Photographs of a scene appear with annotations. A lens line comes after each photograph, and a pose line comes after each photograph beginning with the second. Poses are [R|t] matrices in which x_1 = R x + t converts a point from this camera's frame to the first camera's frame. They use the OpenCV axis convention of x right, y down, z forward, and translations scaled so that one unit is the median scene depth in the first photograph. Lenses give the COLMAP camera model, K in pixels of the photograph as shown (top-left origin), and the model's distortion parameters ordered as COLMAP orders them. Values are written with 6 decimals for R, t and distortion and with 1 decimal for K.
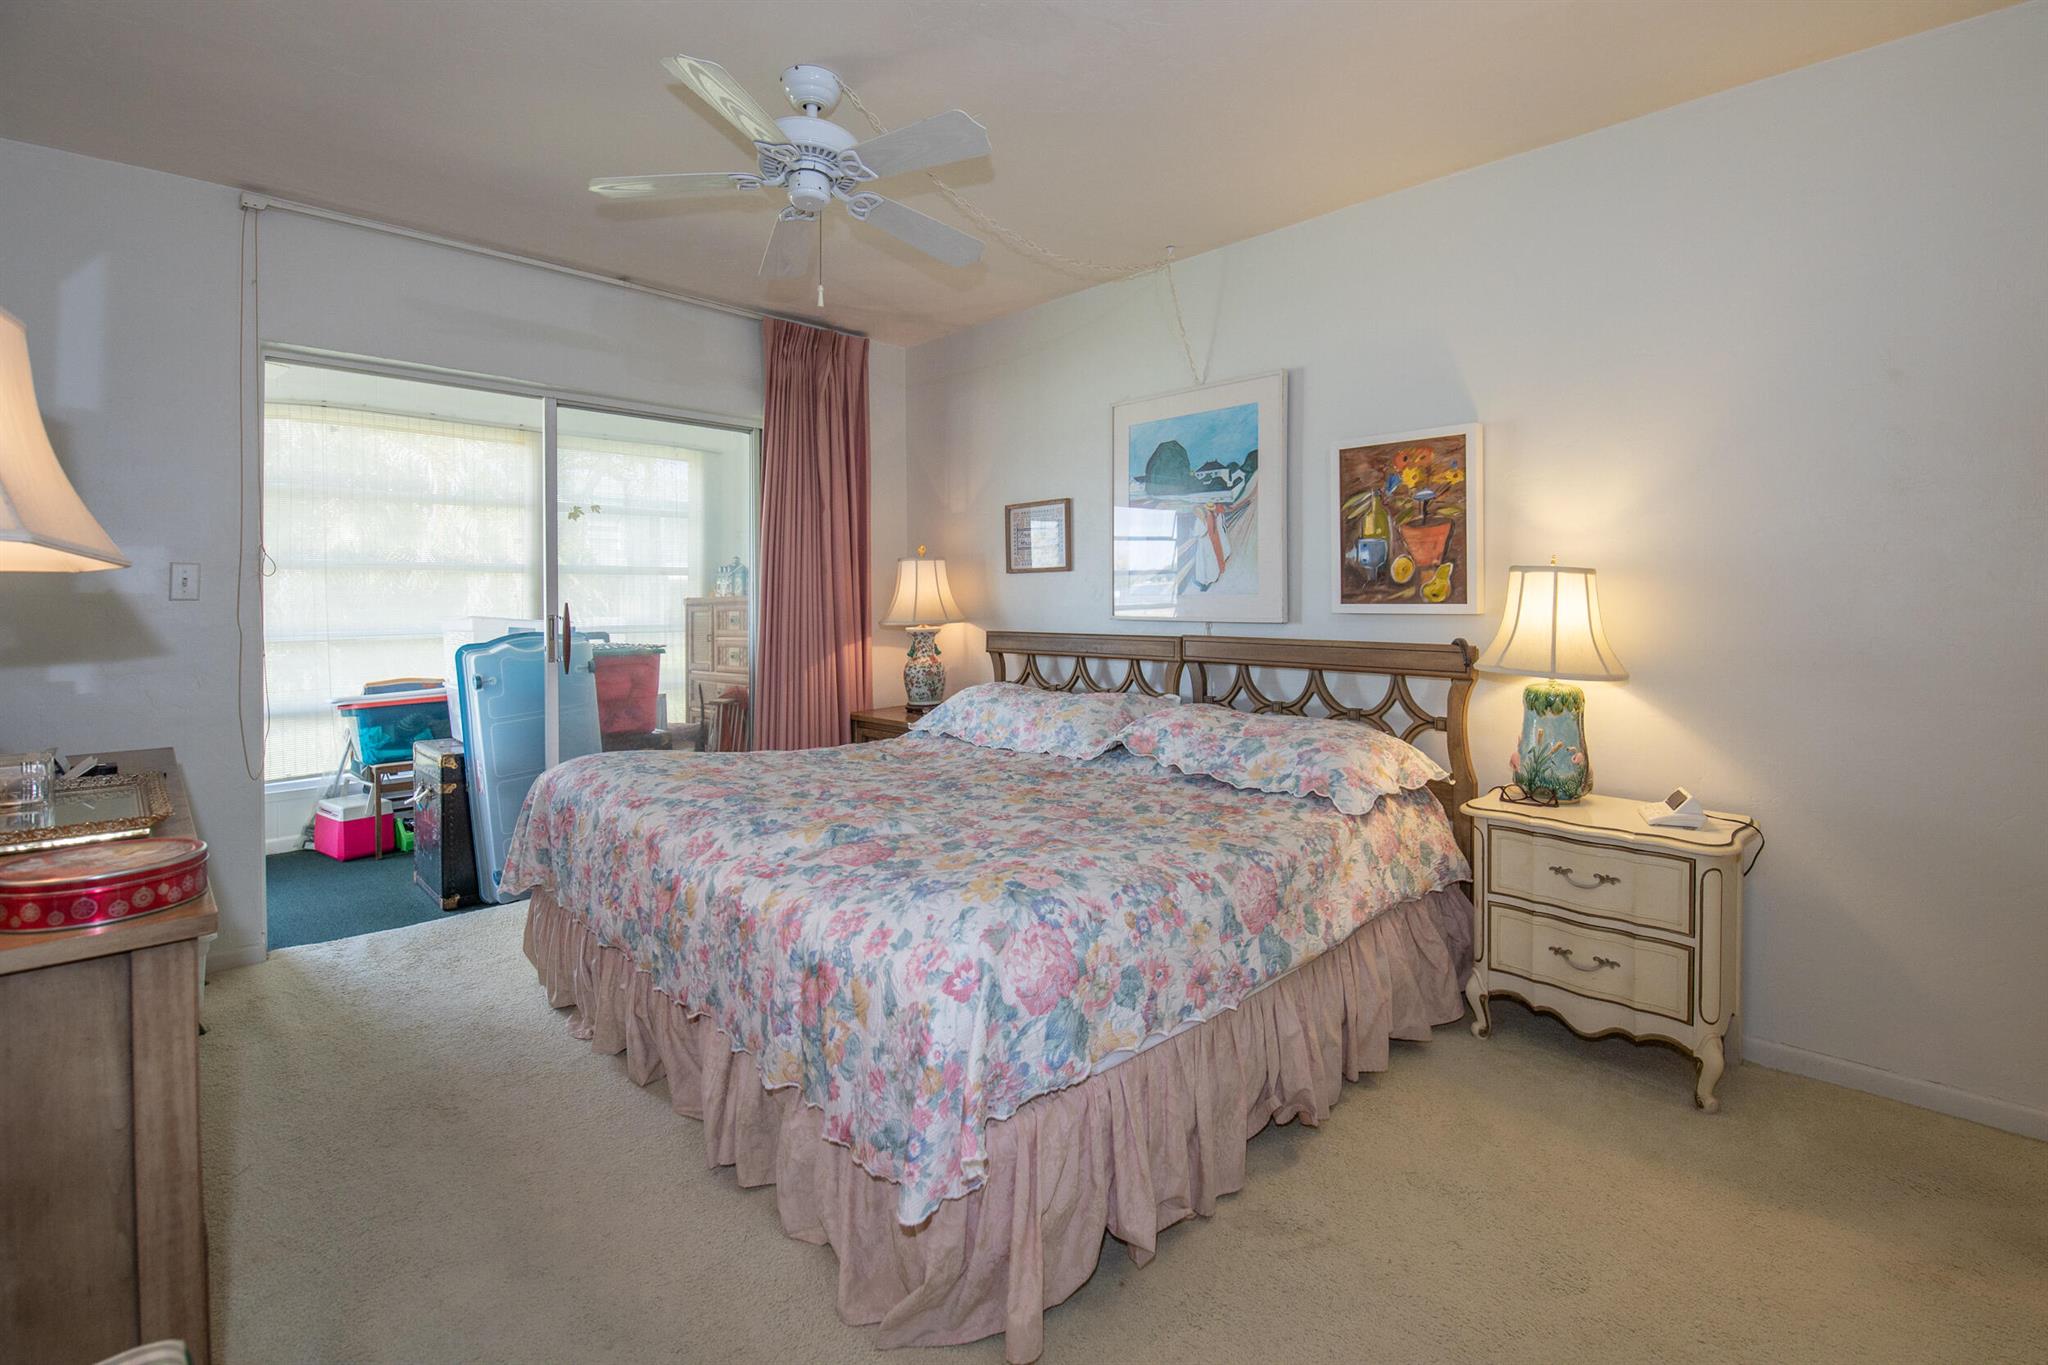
lens RADIAL K [[911.3, 0, 1031.6], [0, 911.3, 605.5], [0, 0, 1]] dist [-0.014839, -0.002159]
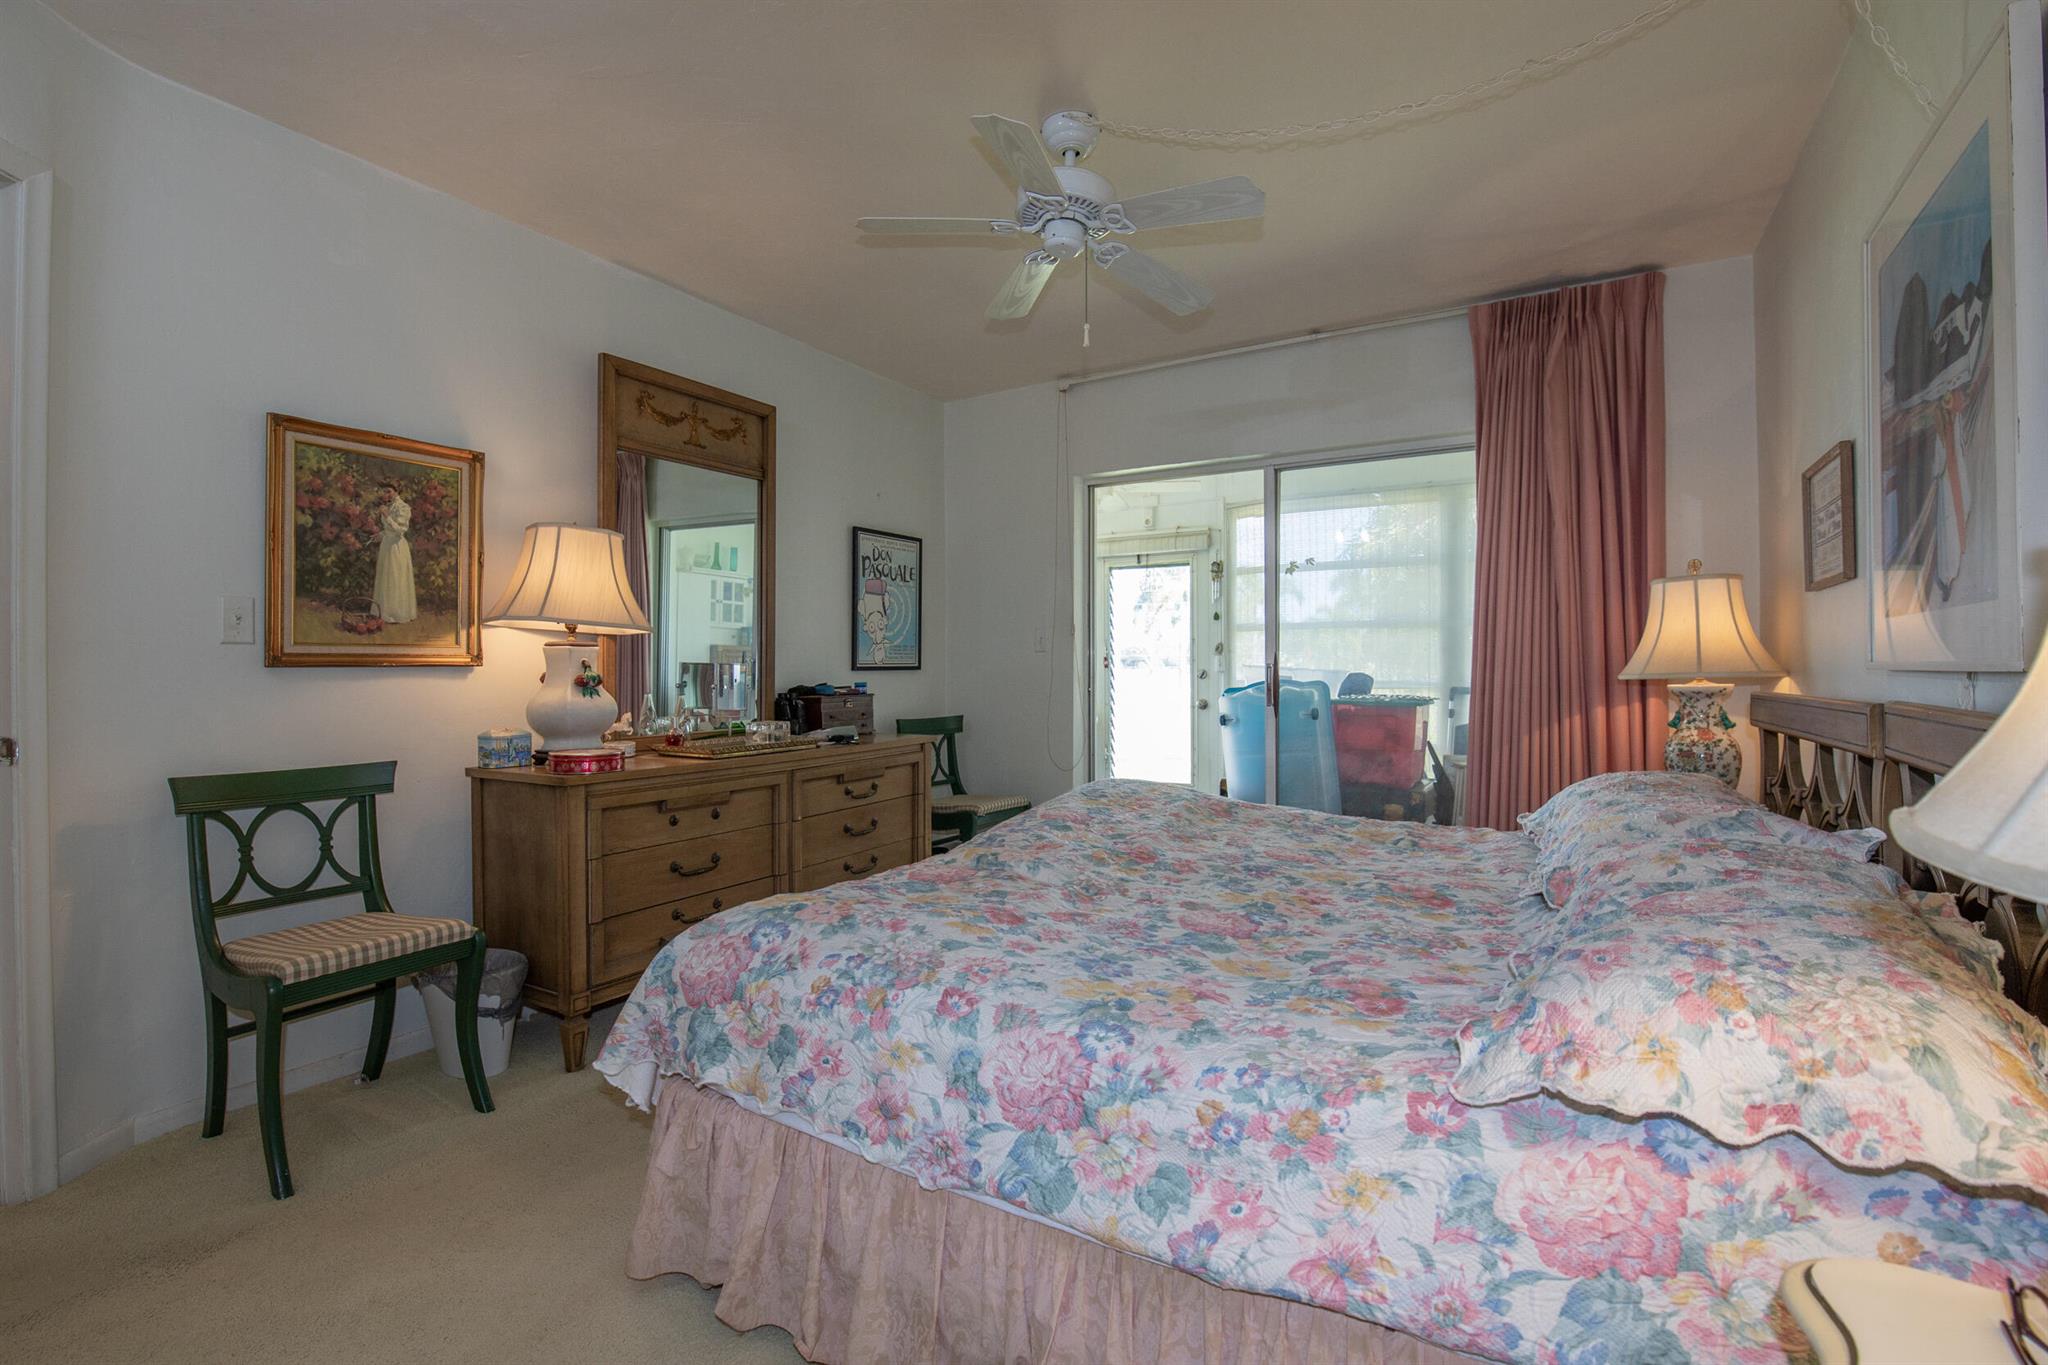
lens RADIAL K [[911.3, 0, 1026.5], [0, 911.3, 673.9], [0, 0, 1]] dist [-0.014839, -0.002159]
pose [[0.246179, 0.006406, -0.969203, 0.769637], [-0.001500, 0.999979, 0.006228, 0.027409], [0.969223, -0.000079, 0.246184, 0.738743]]
